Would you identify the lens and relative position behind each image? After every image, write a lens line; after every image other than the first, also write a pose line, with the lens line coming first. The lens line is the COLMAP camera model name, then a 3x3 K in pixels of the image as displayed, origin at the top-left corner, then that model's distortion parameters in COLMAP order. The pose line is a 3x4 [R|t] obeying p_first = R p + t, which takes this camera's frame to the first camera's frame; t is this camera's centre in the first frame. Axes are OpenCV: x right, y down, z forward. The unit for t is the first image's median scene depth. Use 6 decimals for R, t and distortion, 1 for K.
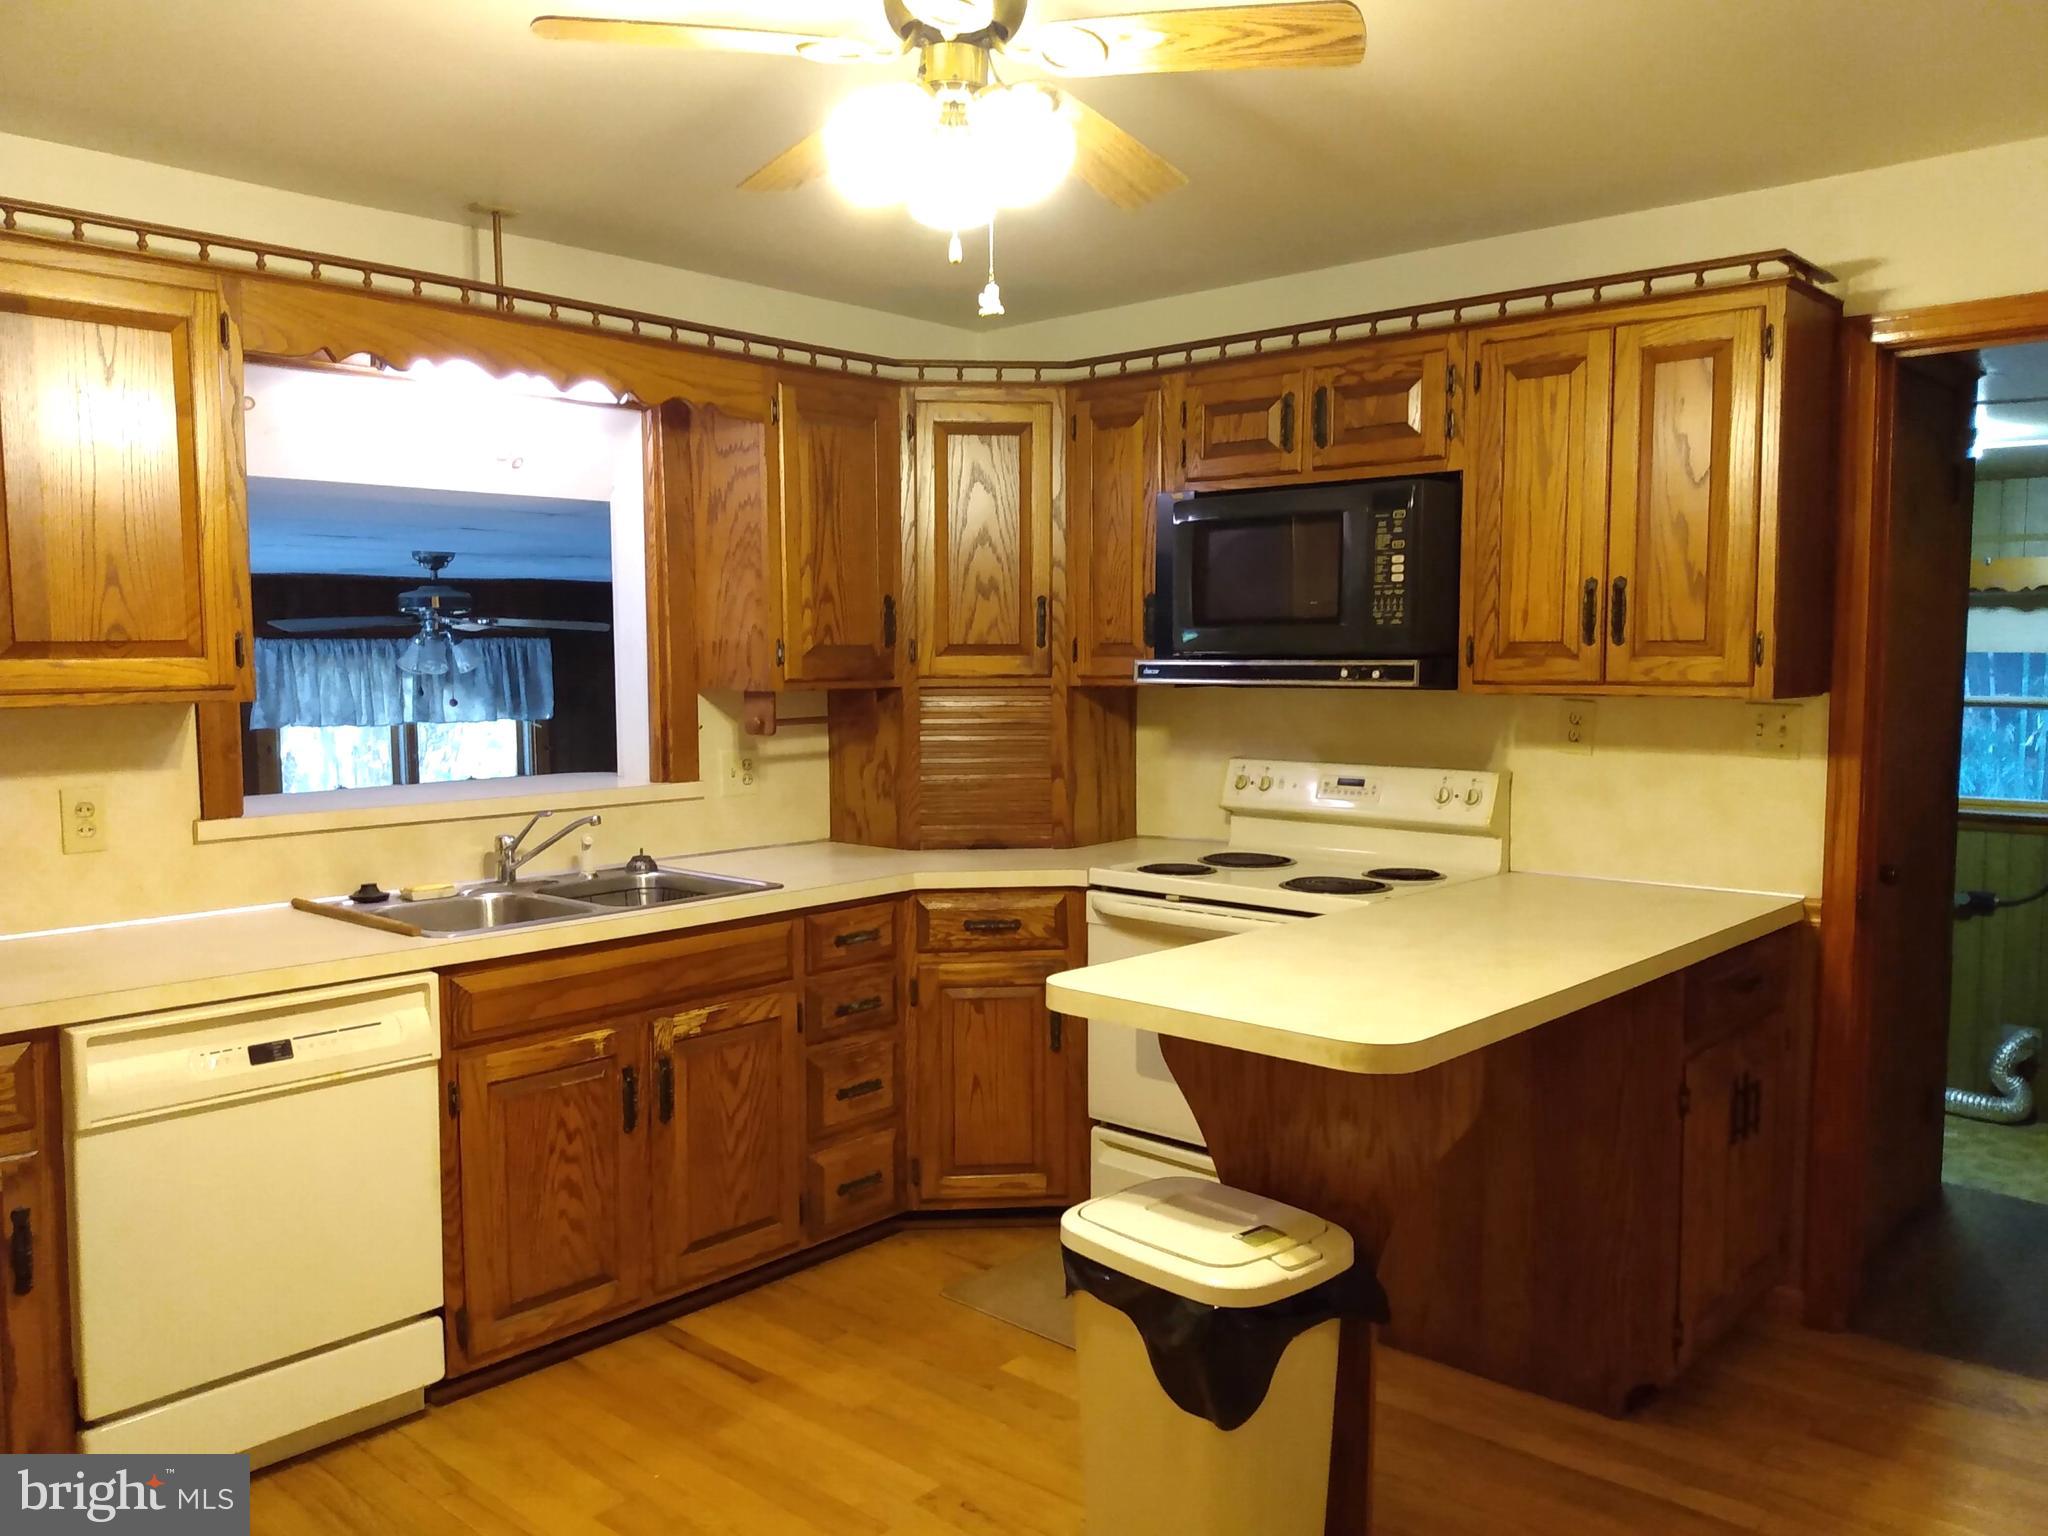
lens RADIAL K [[1569.6, 0, 1020.6], [0, 1569.6, 776.5], [0, 0, 1]] dist [0.009116, -0.011997]
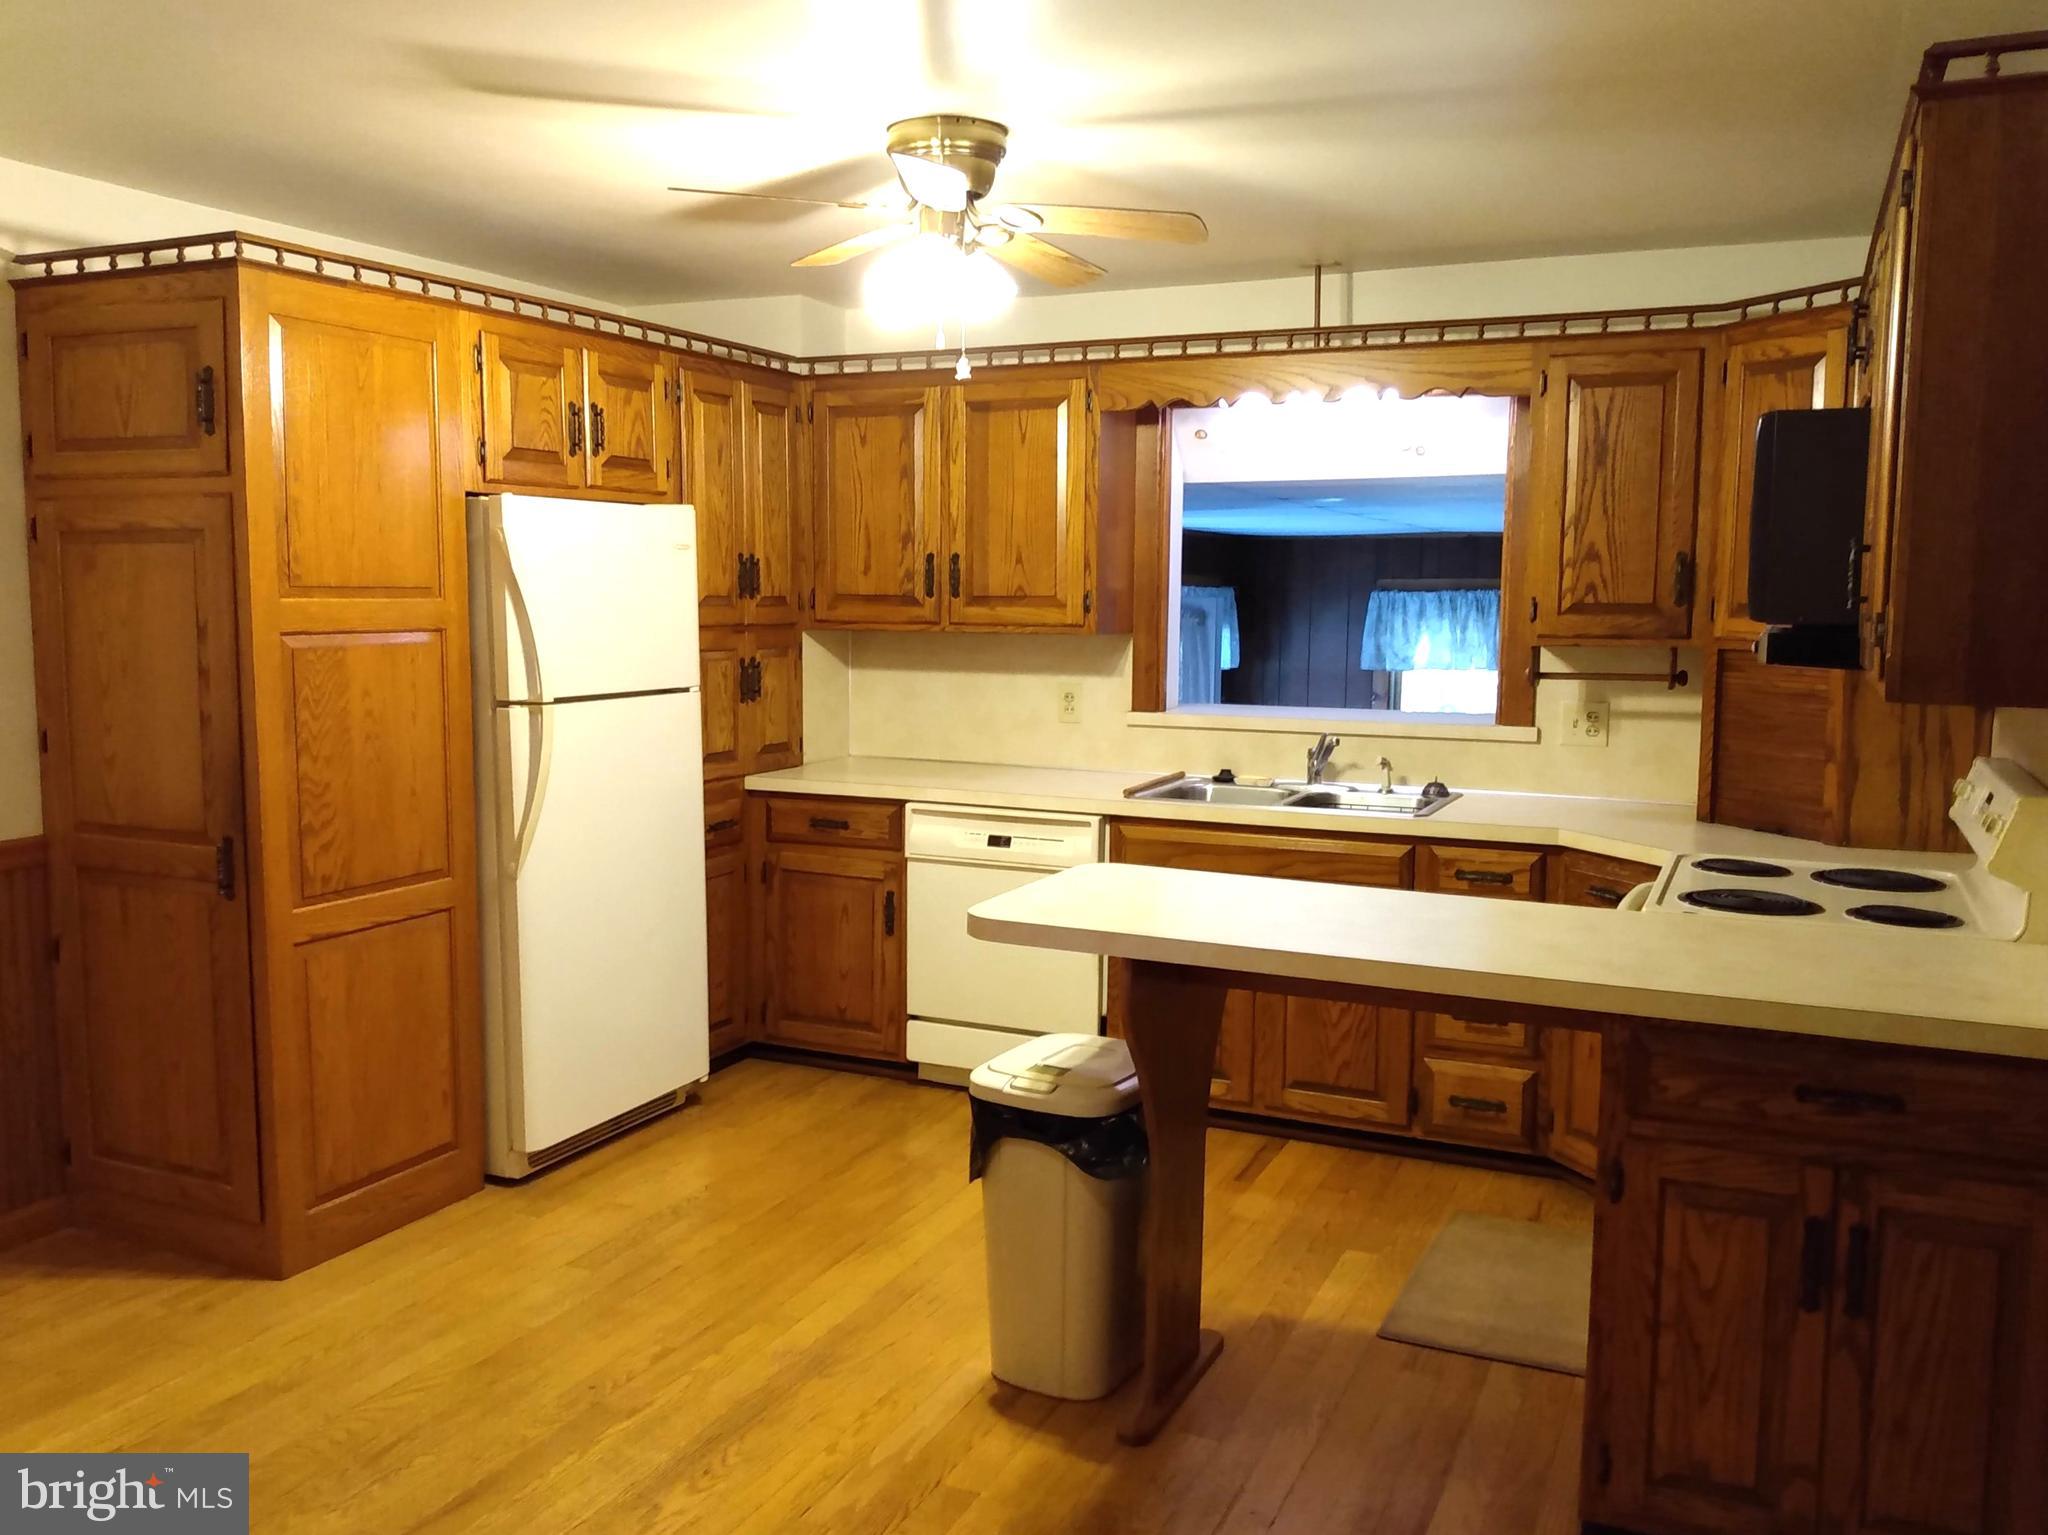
lens RADIAL K [[1628.2, 0, 1013.6], [0, 1628.2, 766.3], [0, 0, 1]] dist [0.053068, -0.111476]
pose [[0.310606, 0.107129, -0.944483, 0.918838], [-0.086696, 0.992680, 0.084085, -0.041079], [0.946577, 0.055766, 0.317620, 0.361696]]
